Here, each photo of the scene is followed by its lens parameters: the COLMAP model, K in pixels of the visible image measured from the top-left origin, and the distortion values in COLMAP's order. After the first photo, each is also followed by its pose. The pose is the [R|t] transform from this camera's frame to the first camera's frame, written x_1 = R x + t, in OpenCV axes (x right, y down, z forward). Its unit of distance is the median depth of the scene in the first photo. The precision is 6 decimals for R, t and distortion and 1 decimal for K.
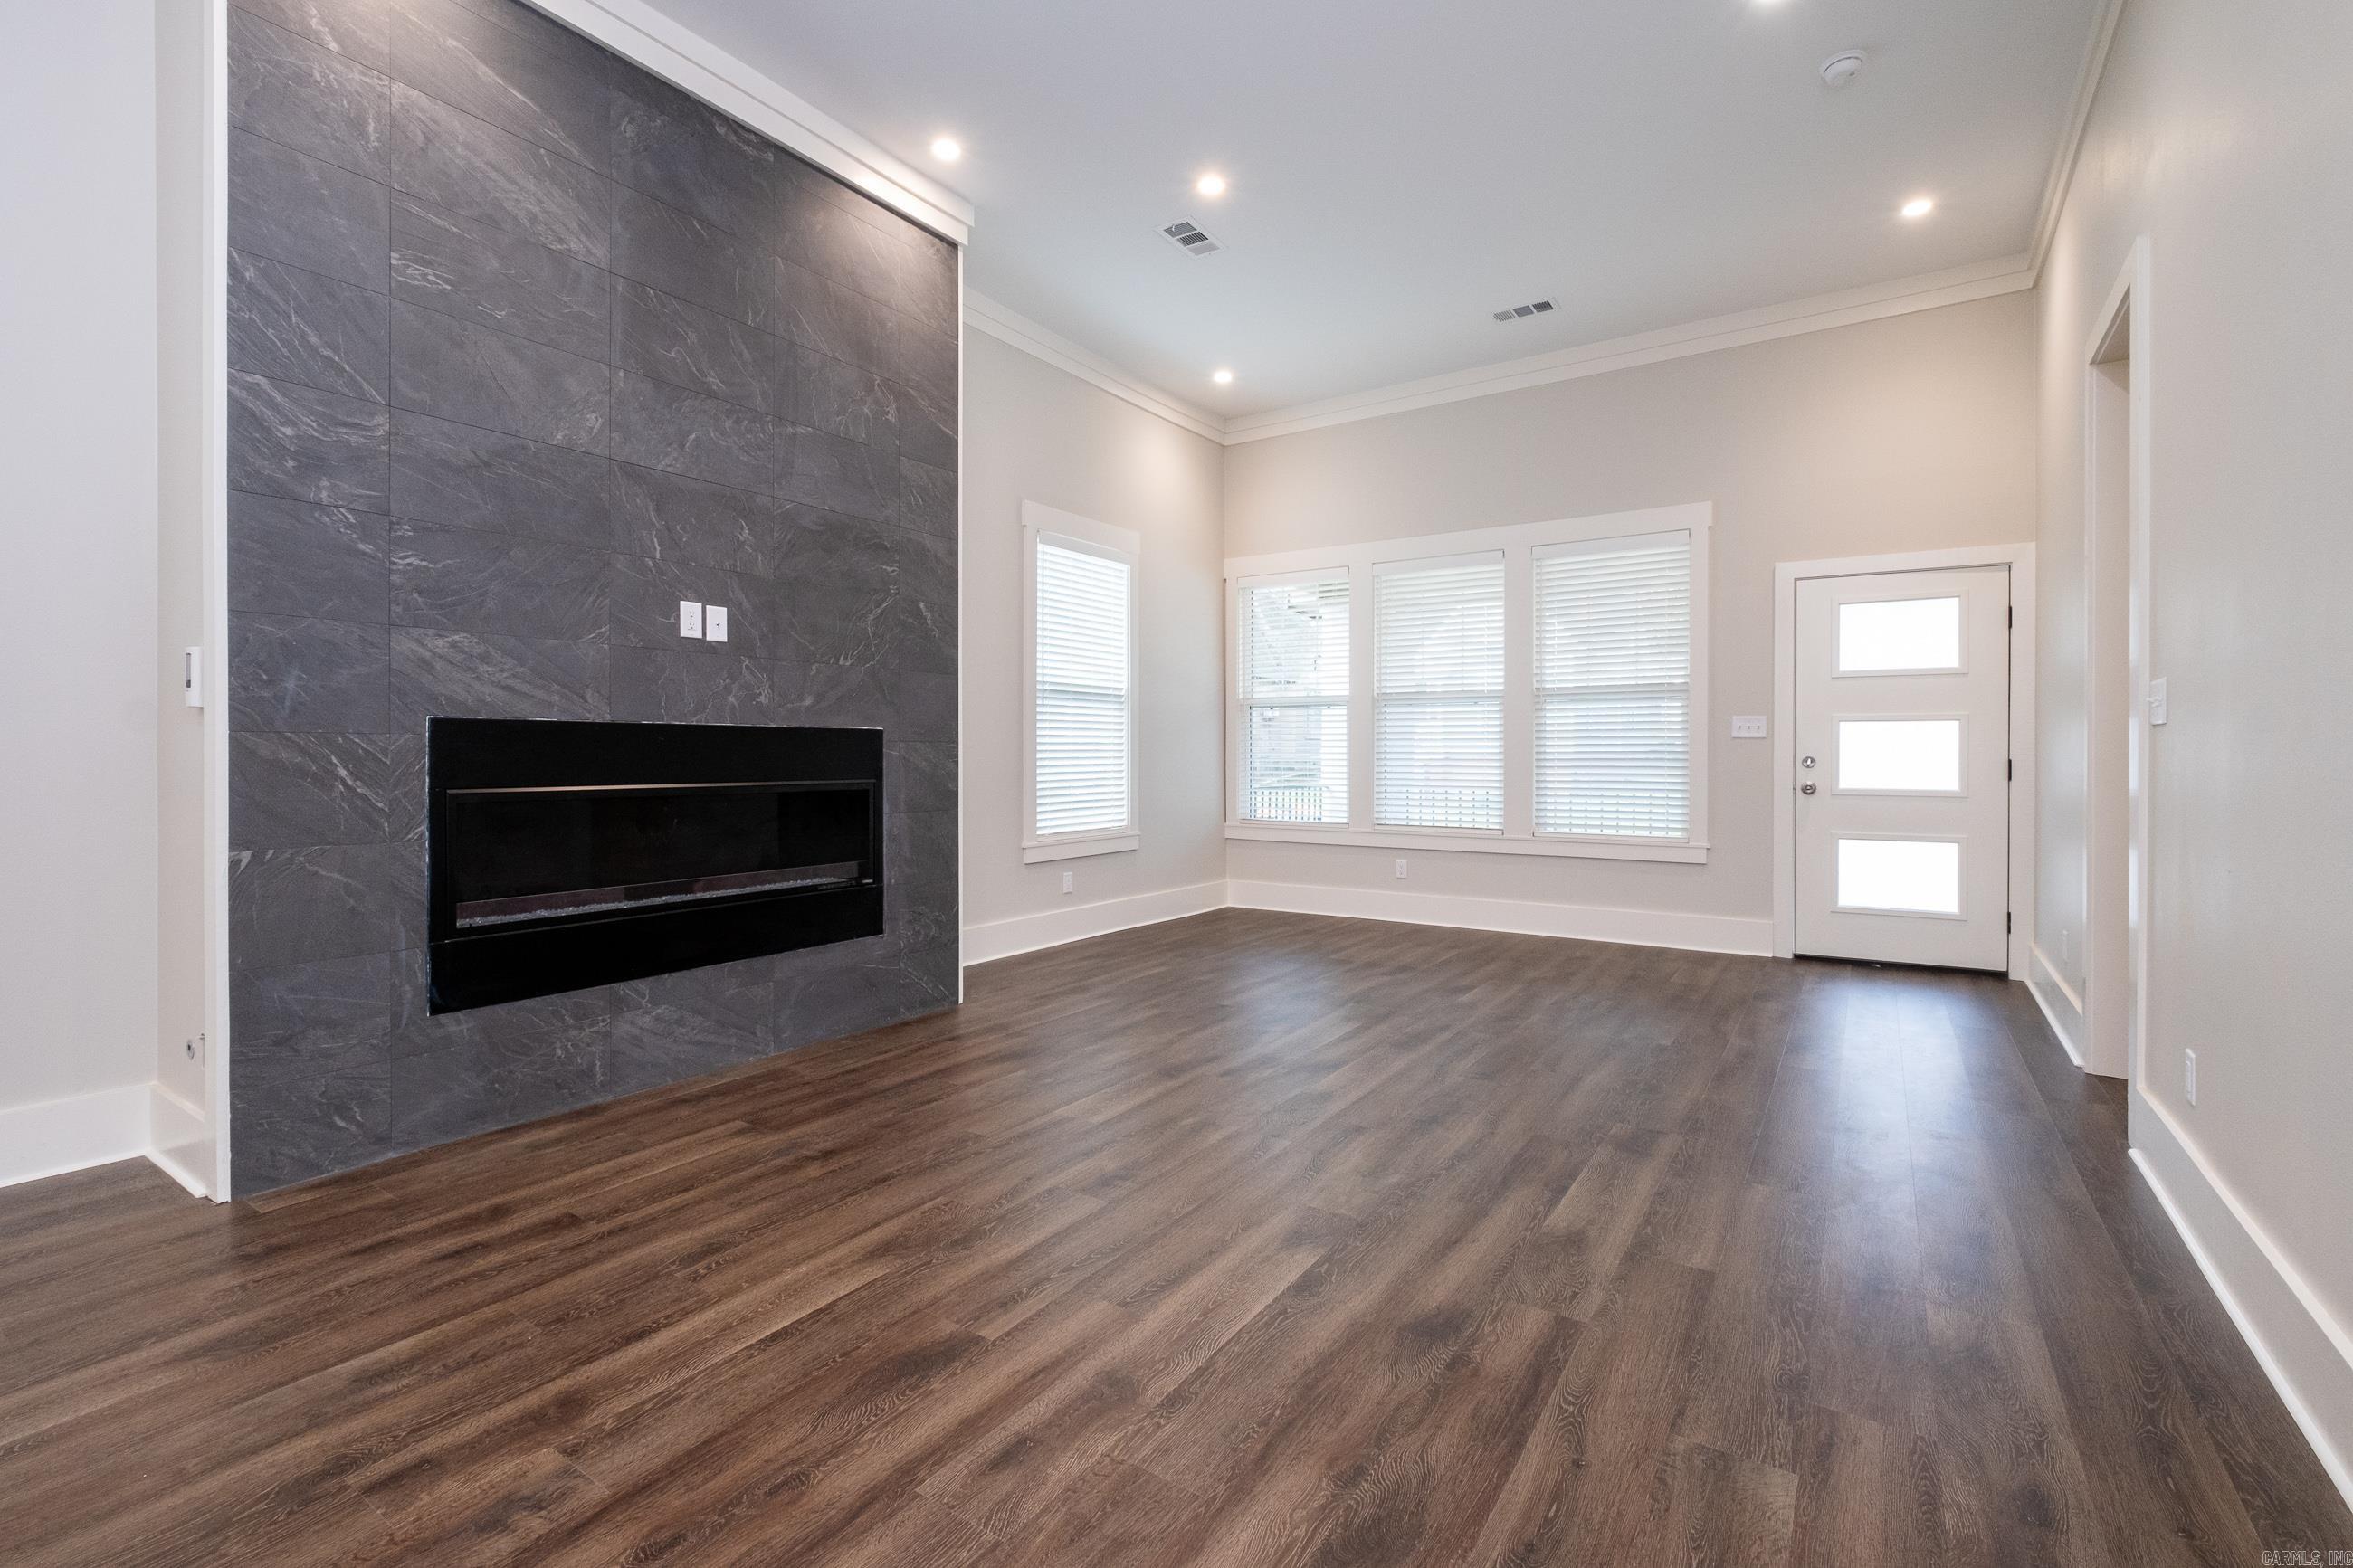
lens RADIAL K [[1031.0, 0, 1165.8], [0, 1031.0, 761.9], [0, 0, 1]] dist [-0.003680, -0.001064]
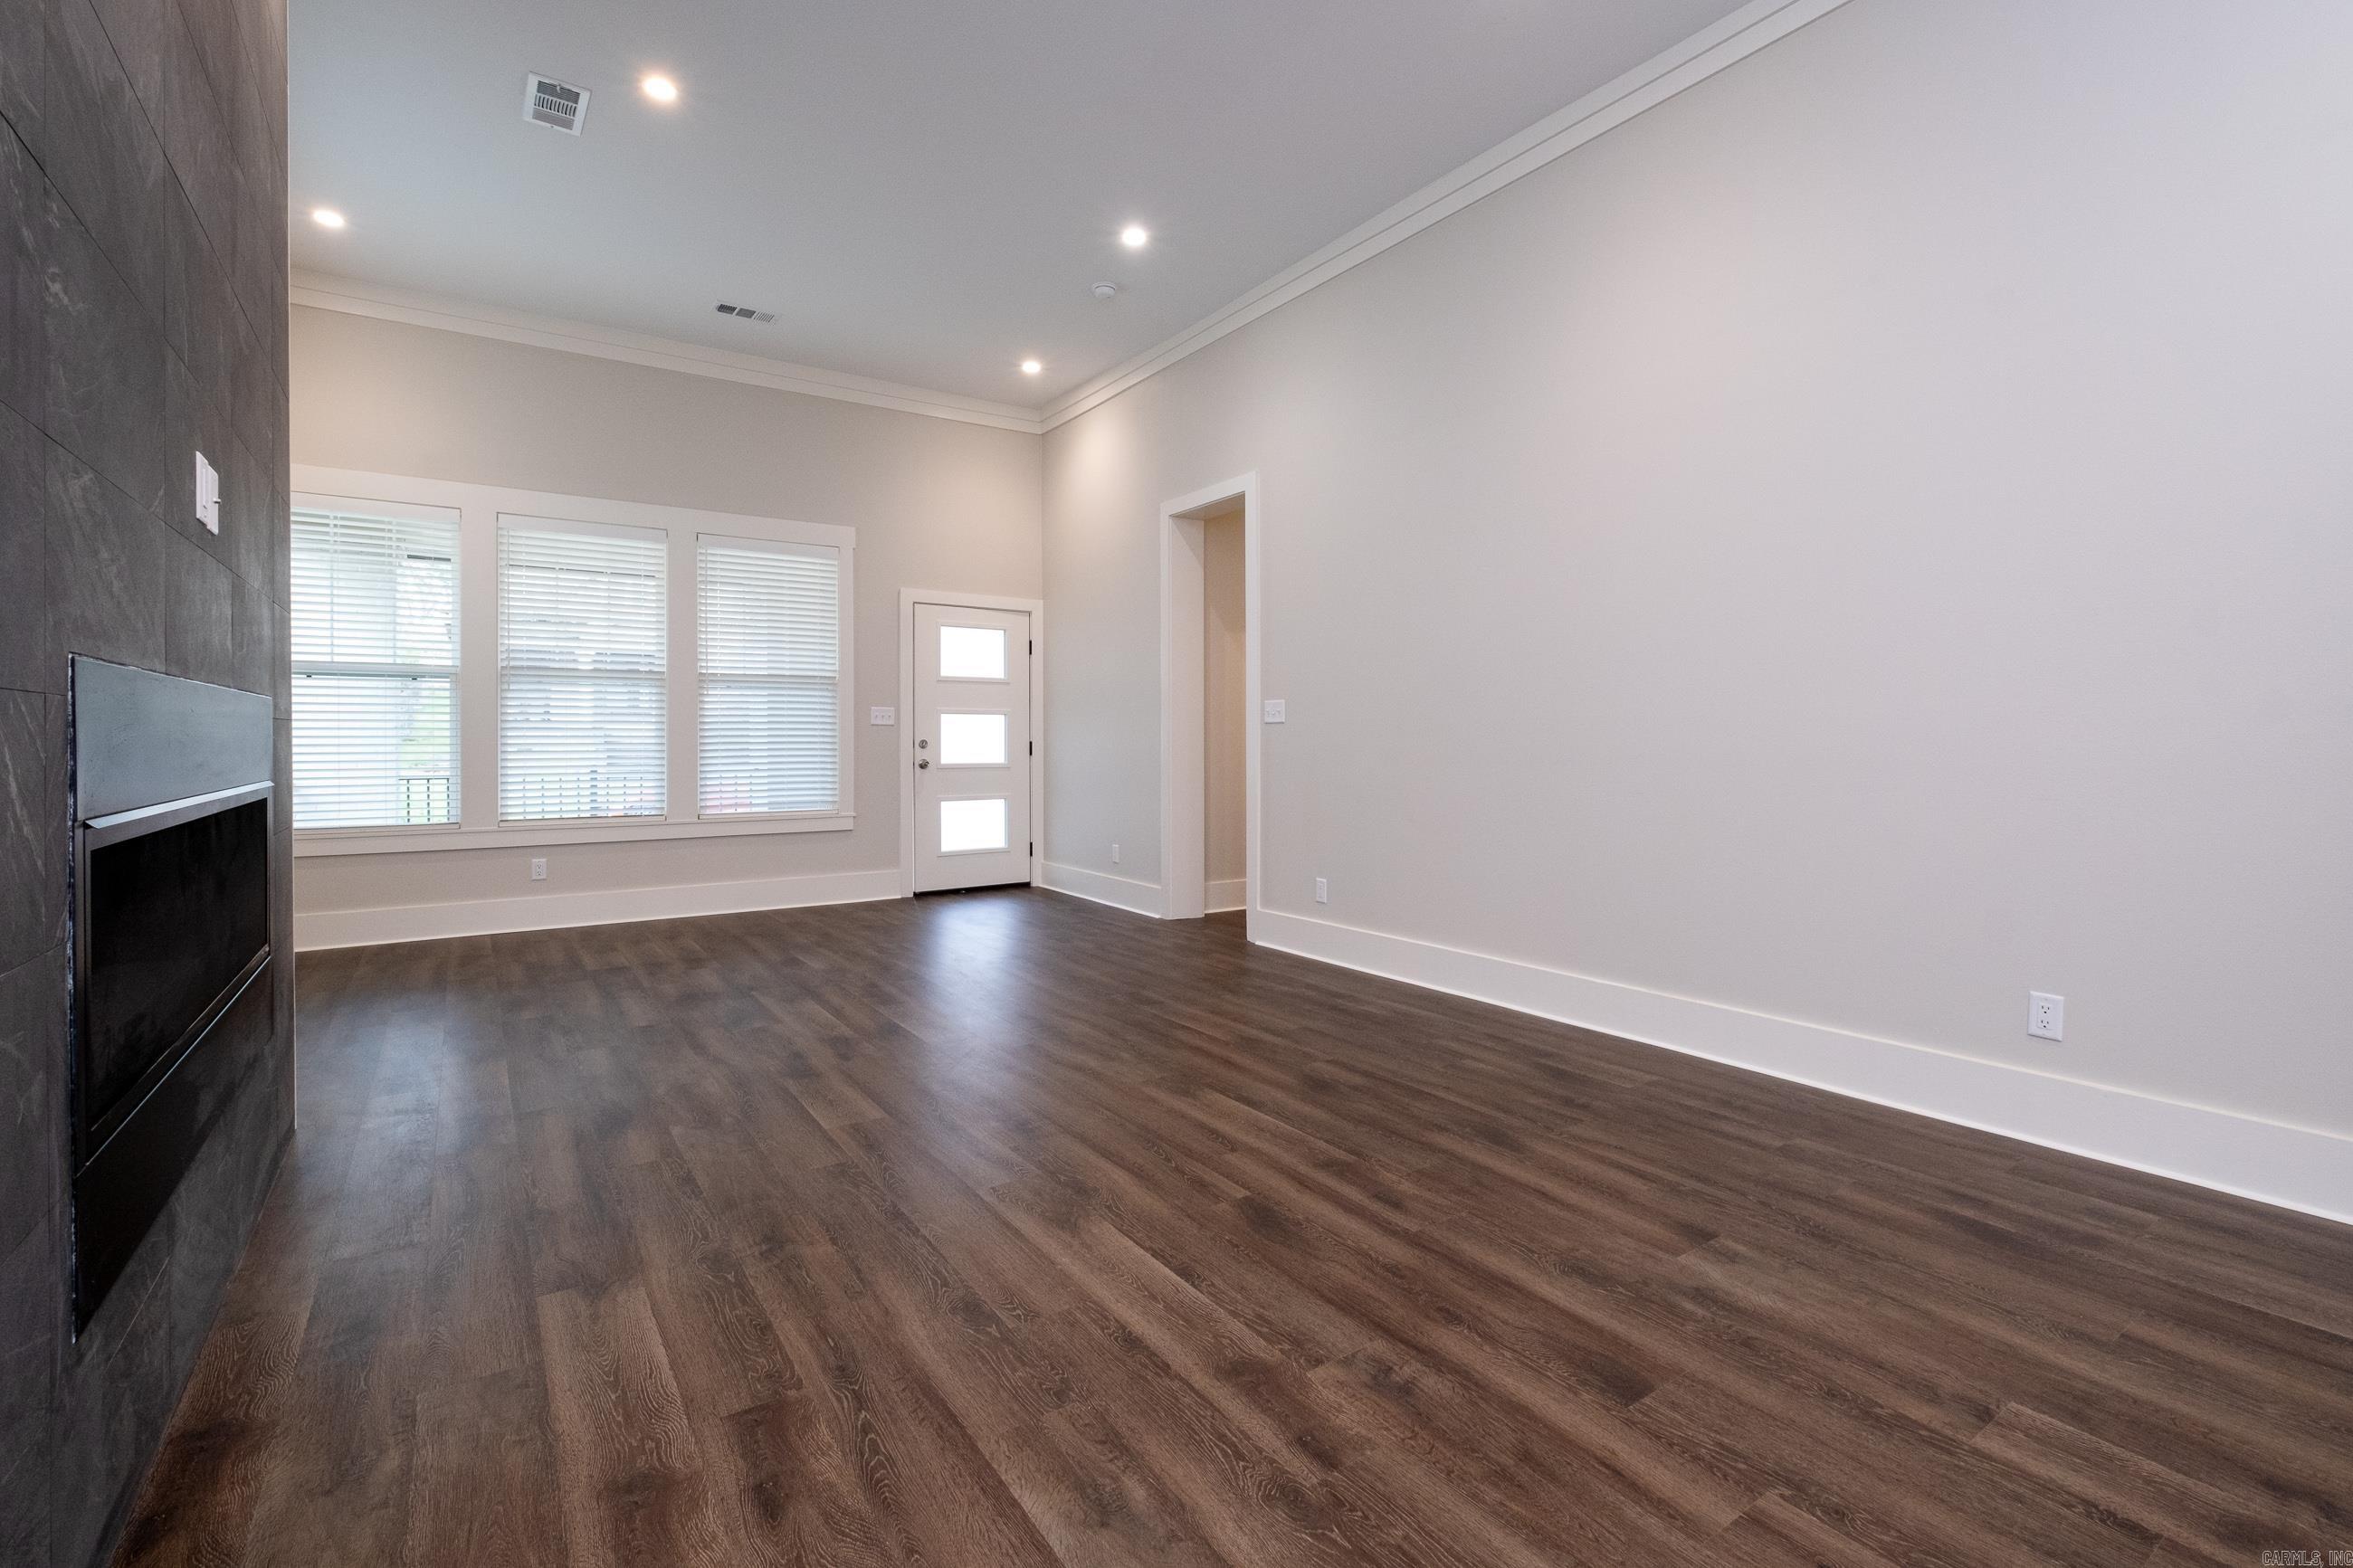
lens RADIAL K [[1055.1, 0, 1173.3], [0, 1055.1, 740.5], [0, 0, 1]] dist [0.002001, -0.000805]
pose [[0.370877, -0.002964, 0.928677, -0.756021], [0.007645, 0.999971, 0.000138, -0.002686], [-0.928651, 0.007049, 0.370888, 0.317256]]
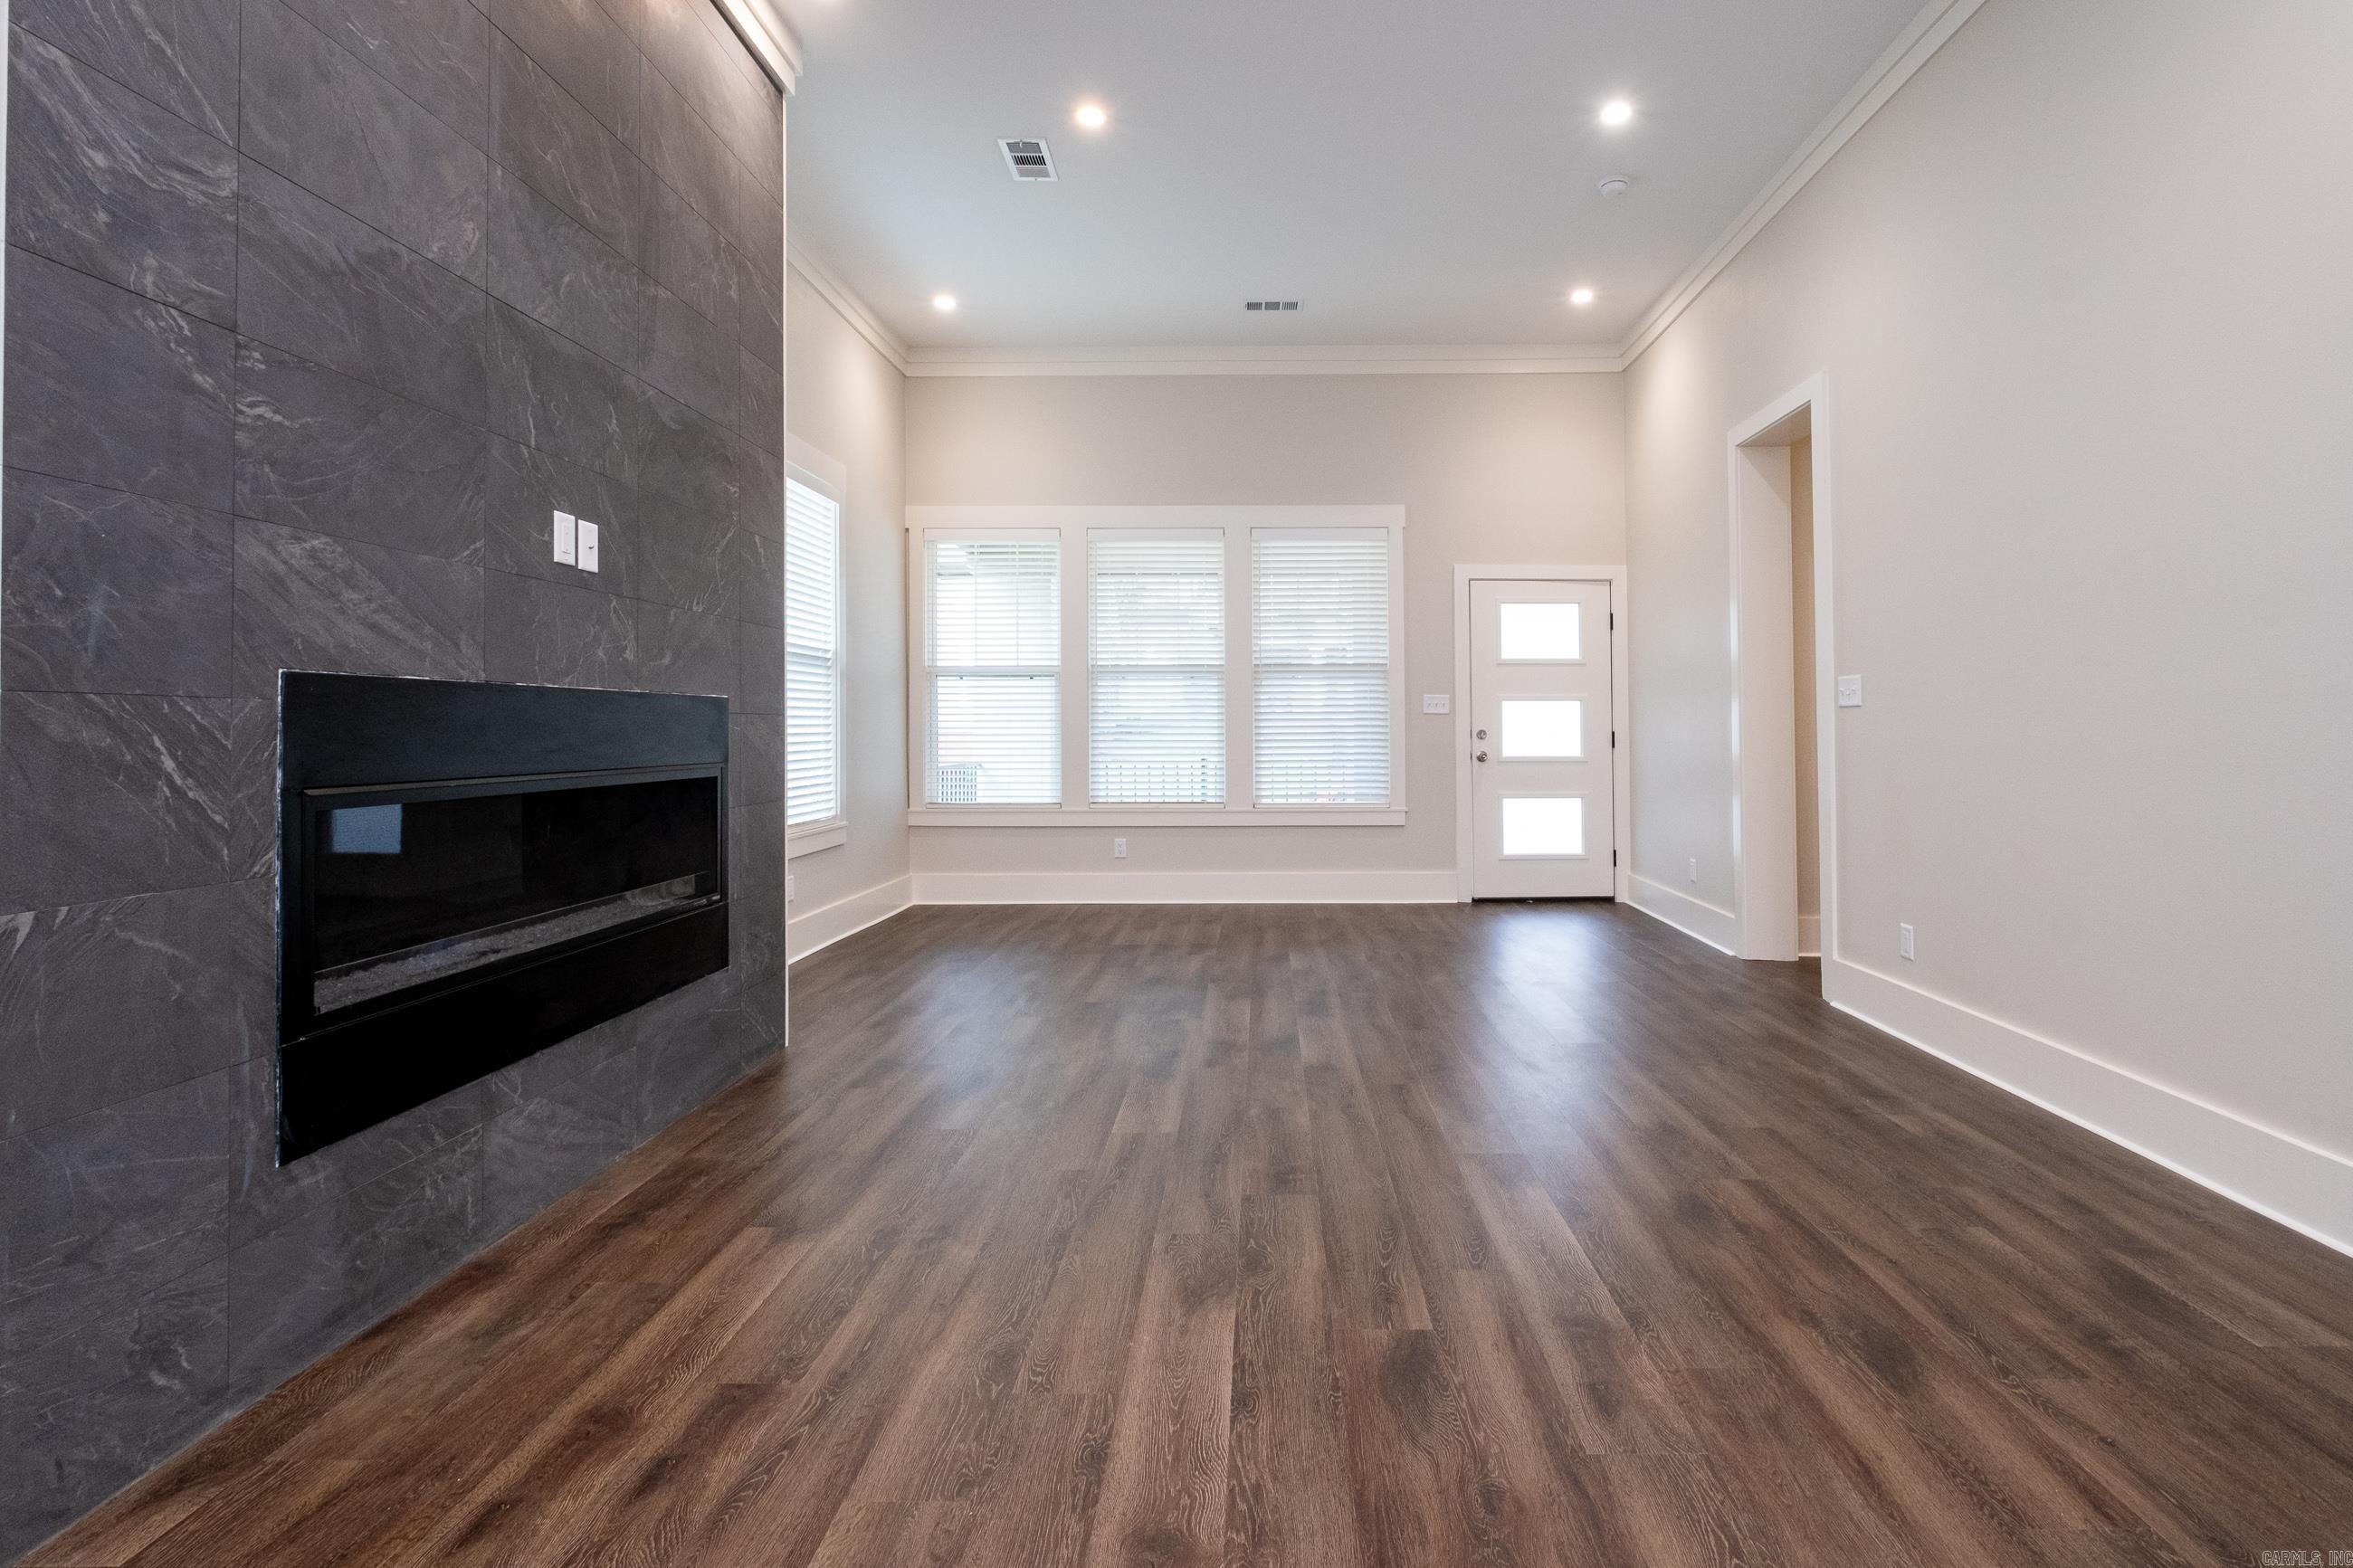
lens RADIAL K [[1129.2, 0, 1249.1], [0, 1129.2, 712.0], [0, 0, 1]] dist [-0.002297, -0.000914]
pose [[0.831619, 0.005613, 0.555318, -0.482791], [0.006799, 0.999771, -0.020287, -0.001539], [-0.555304, 0.020647, 0.831391, 0.103660]]
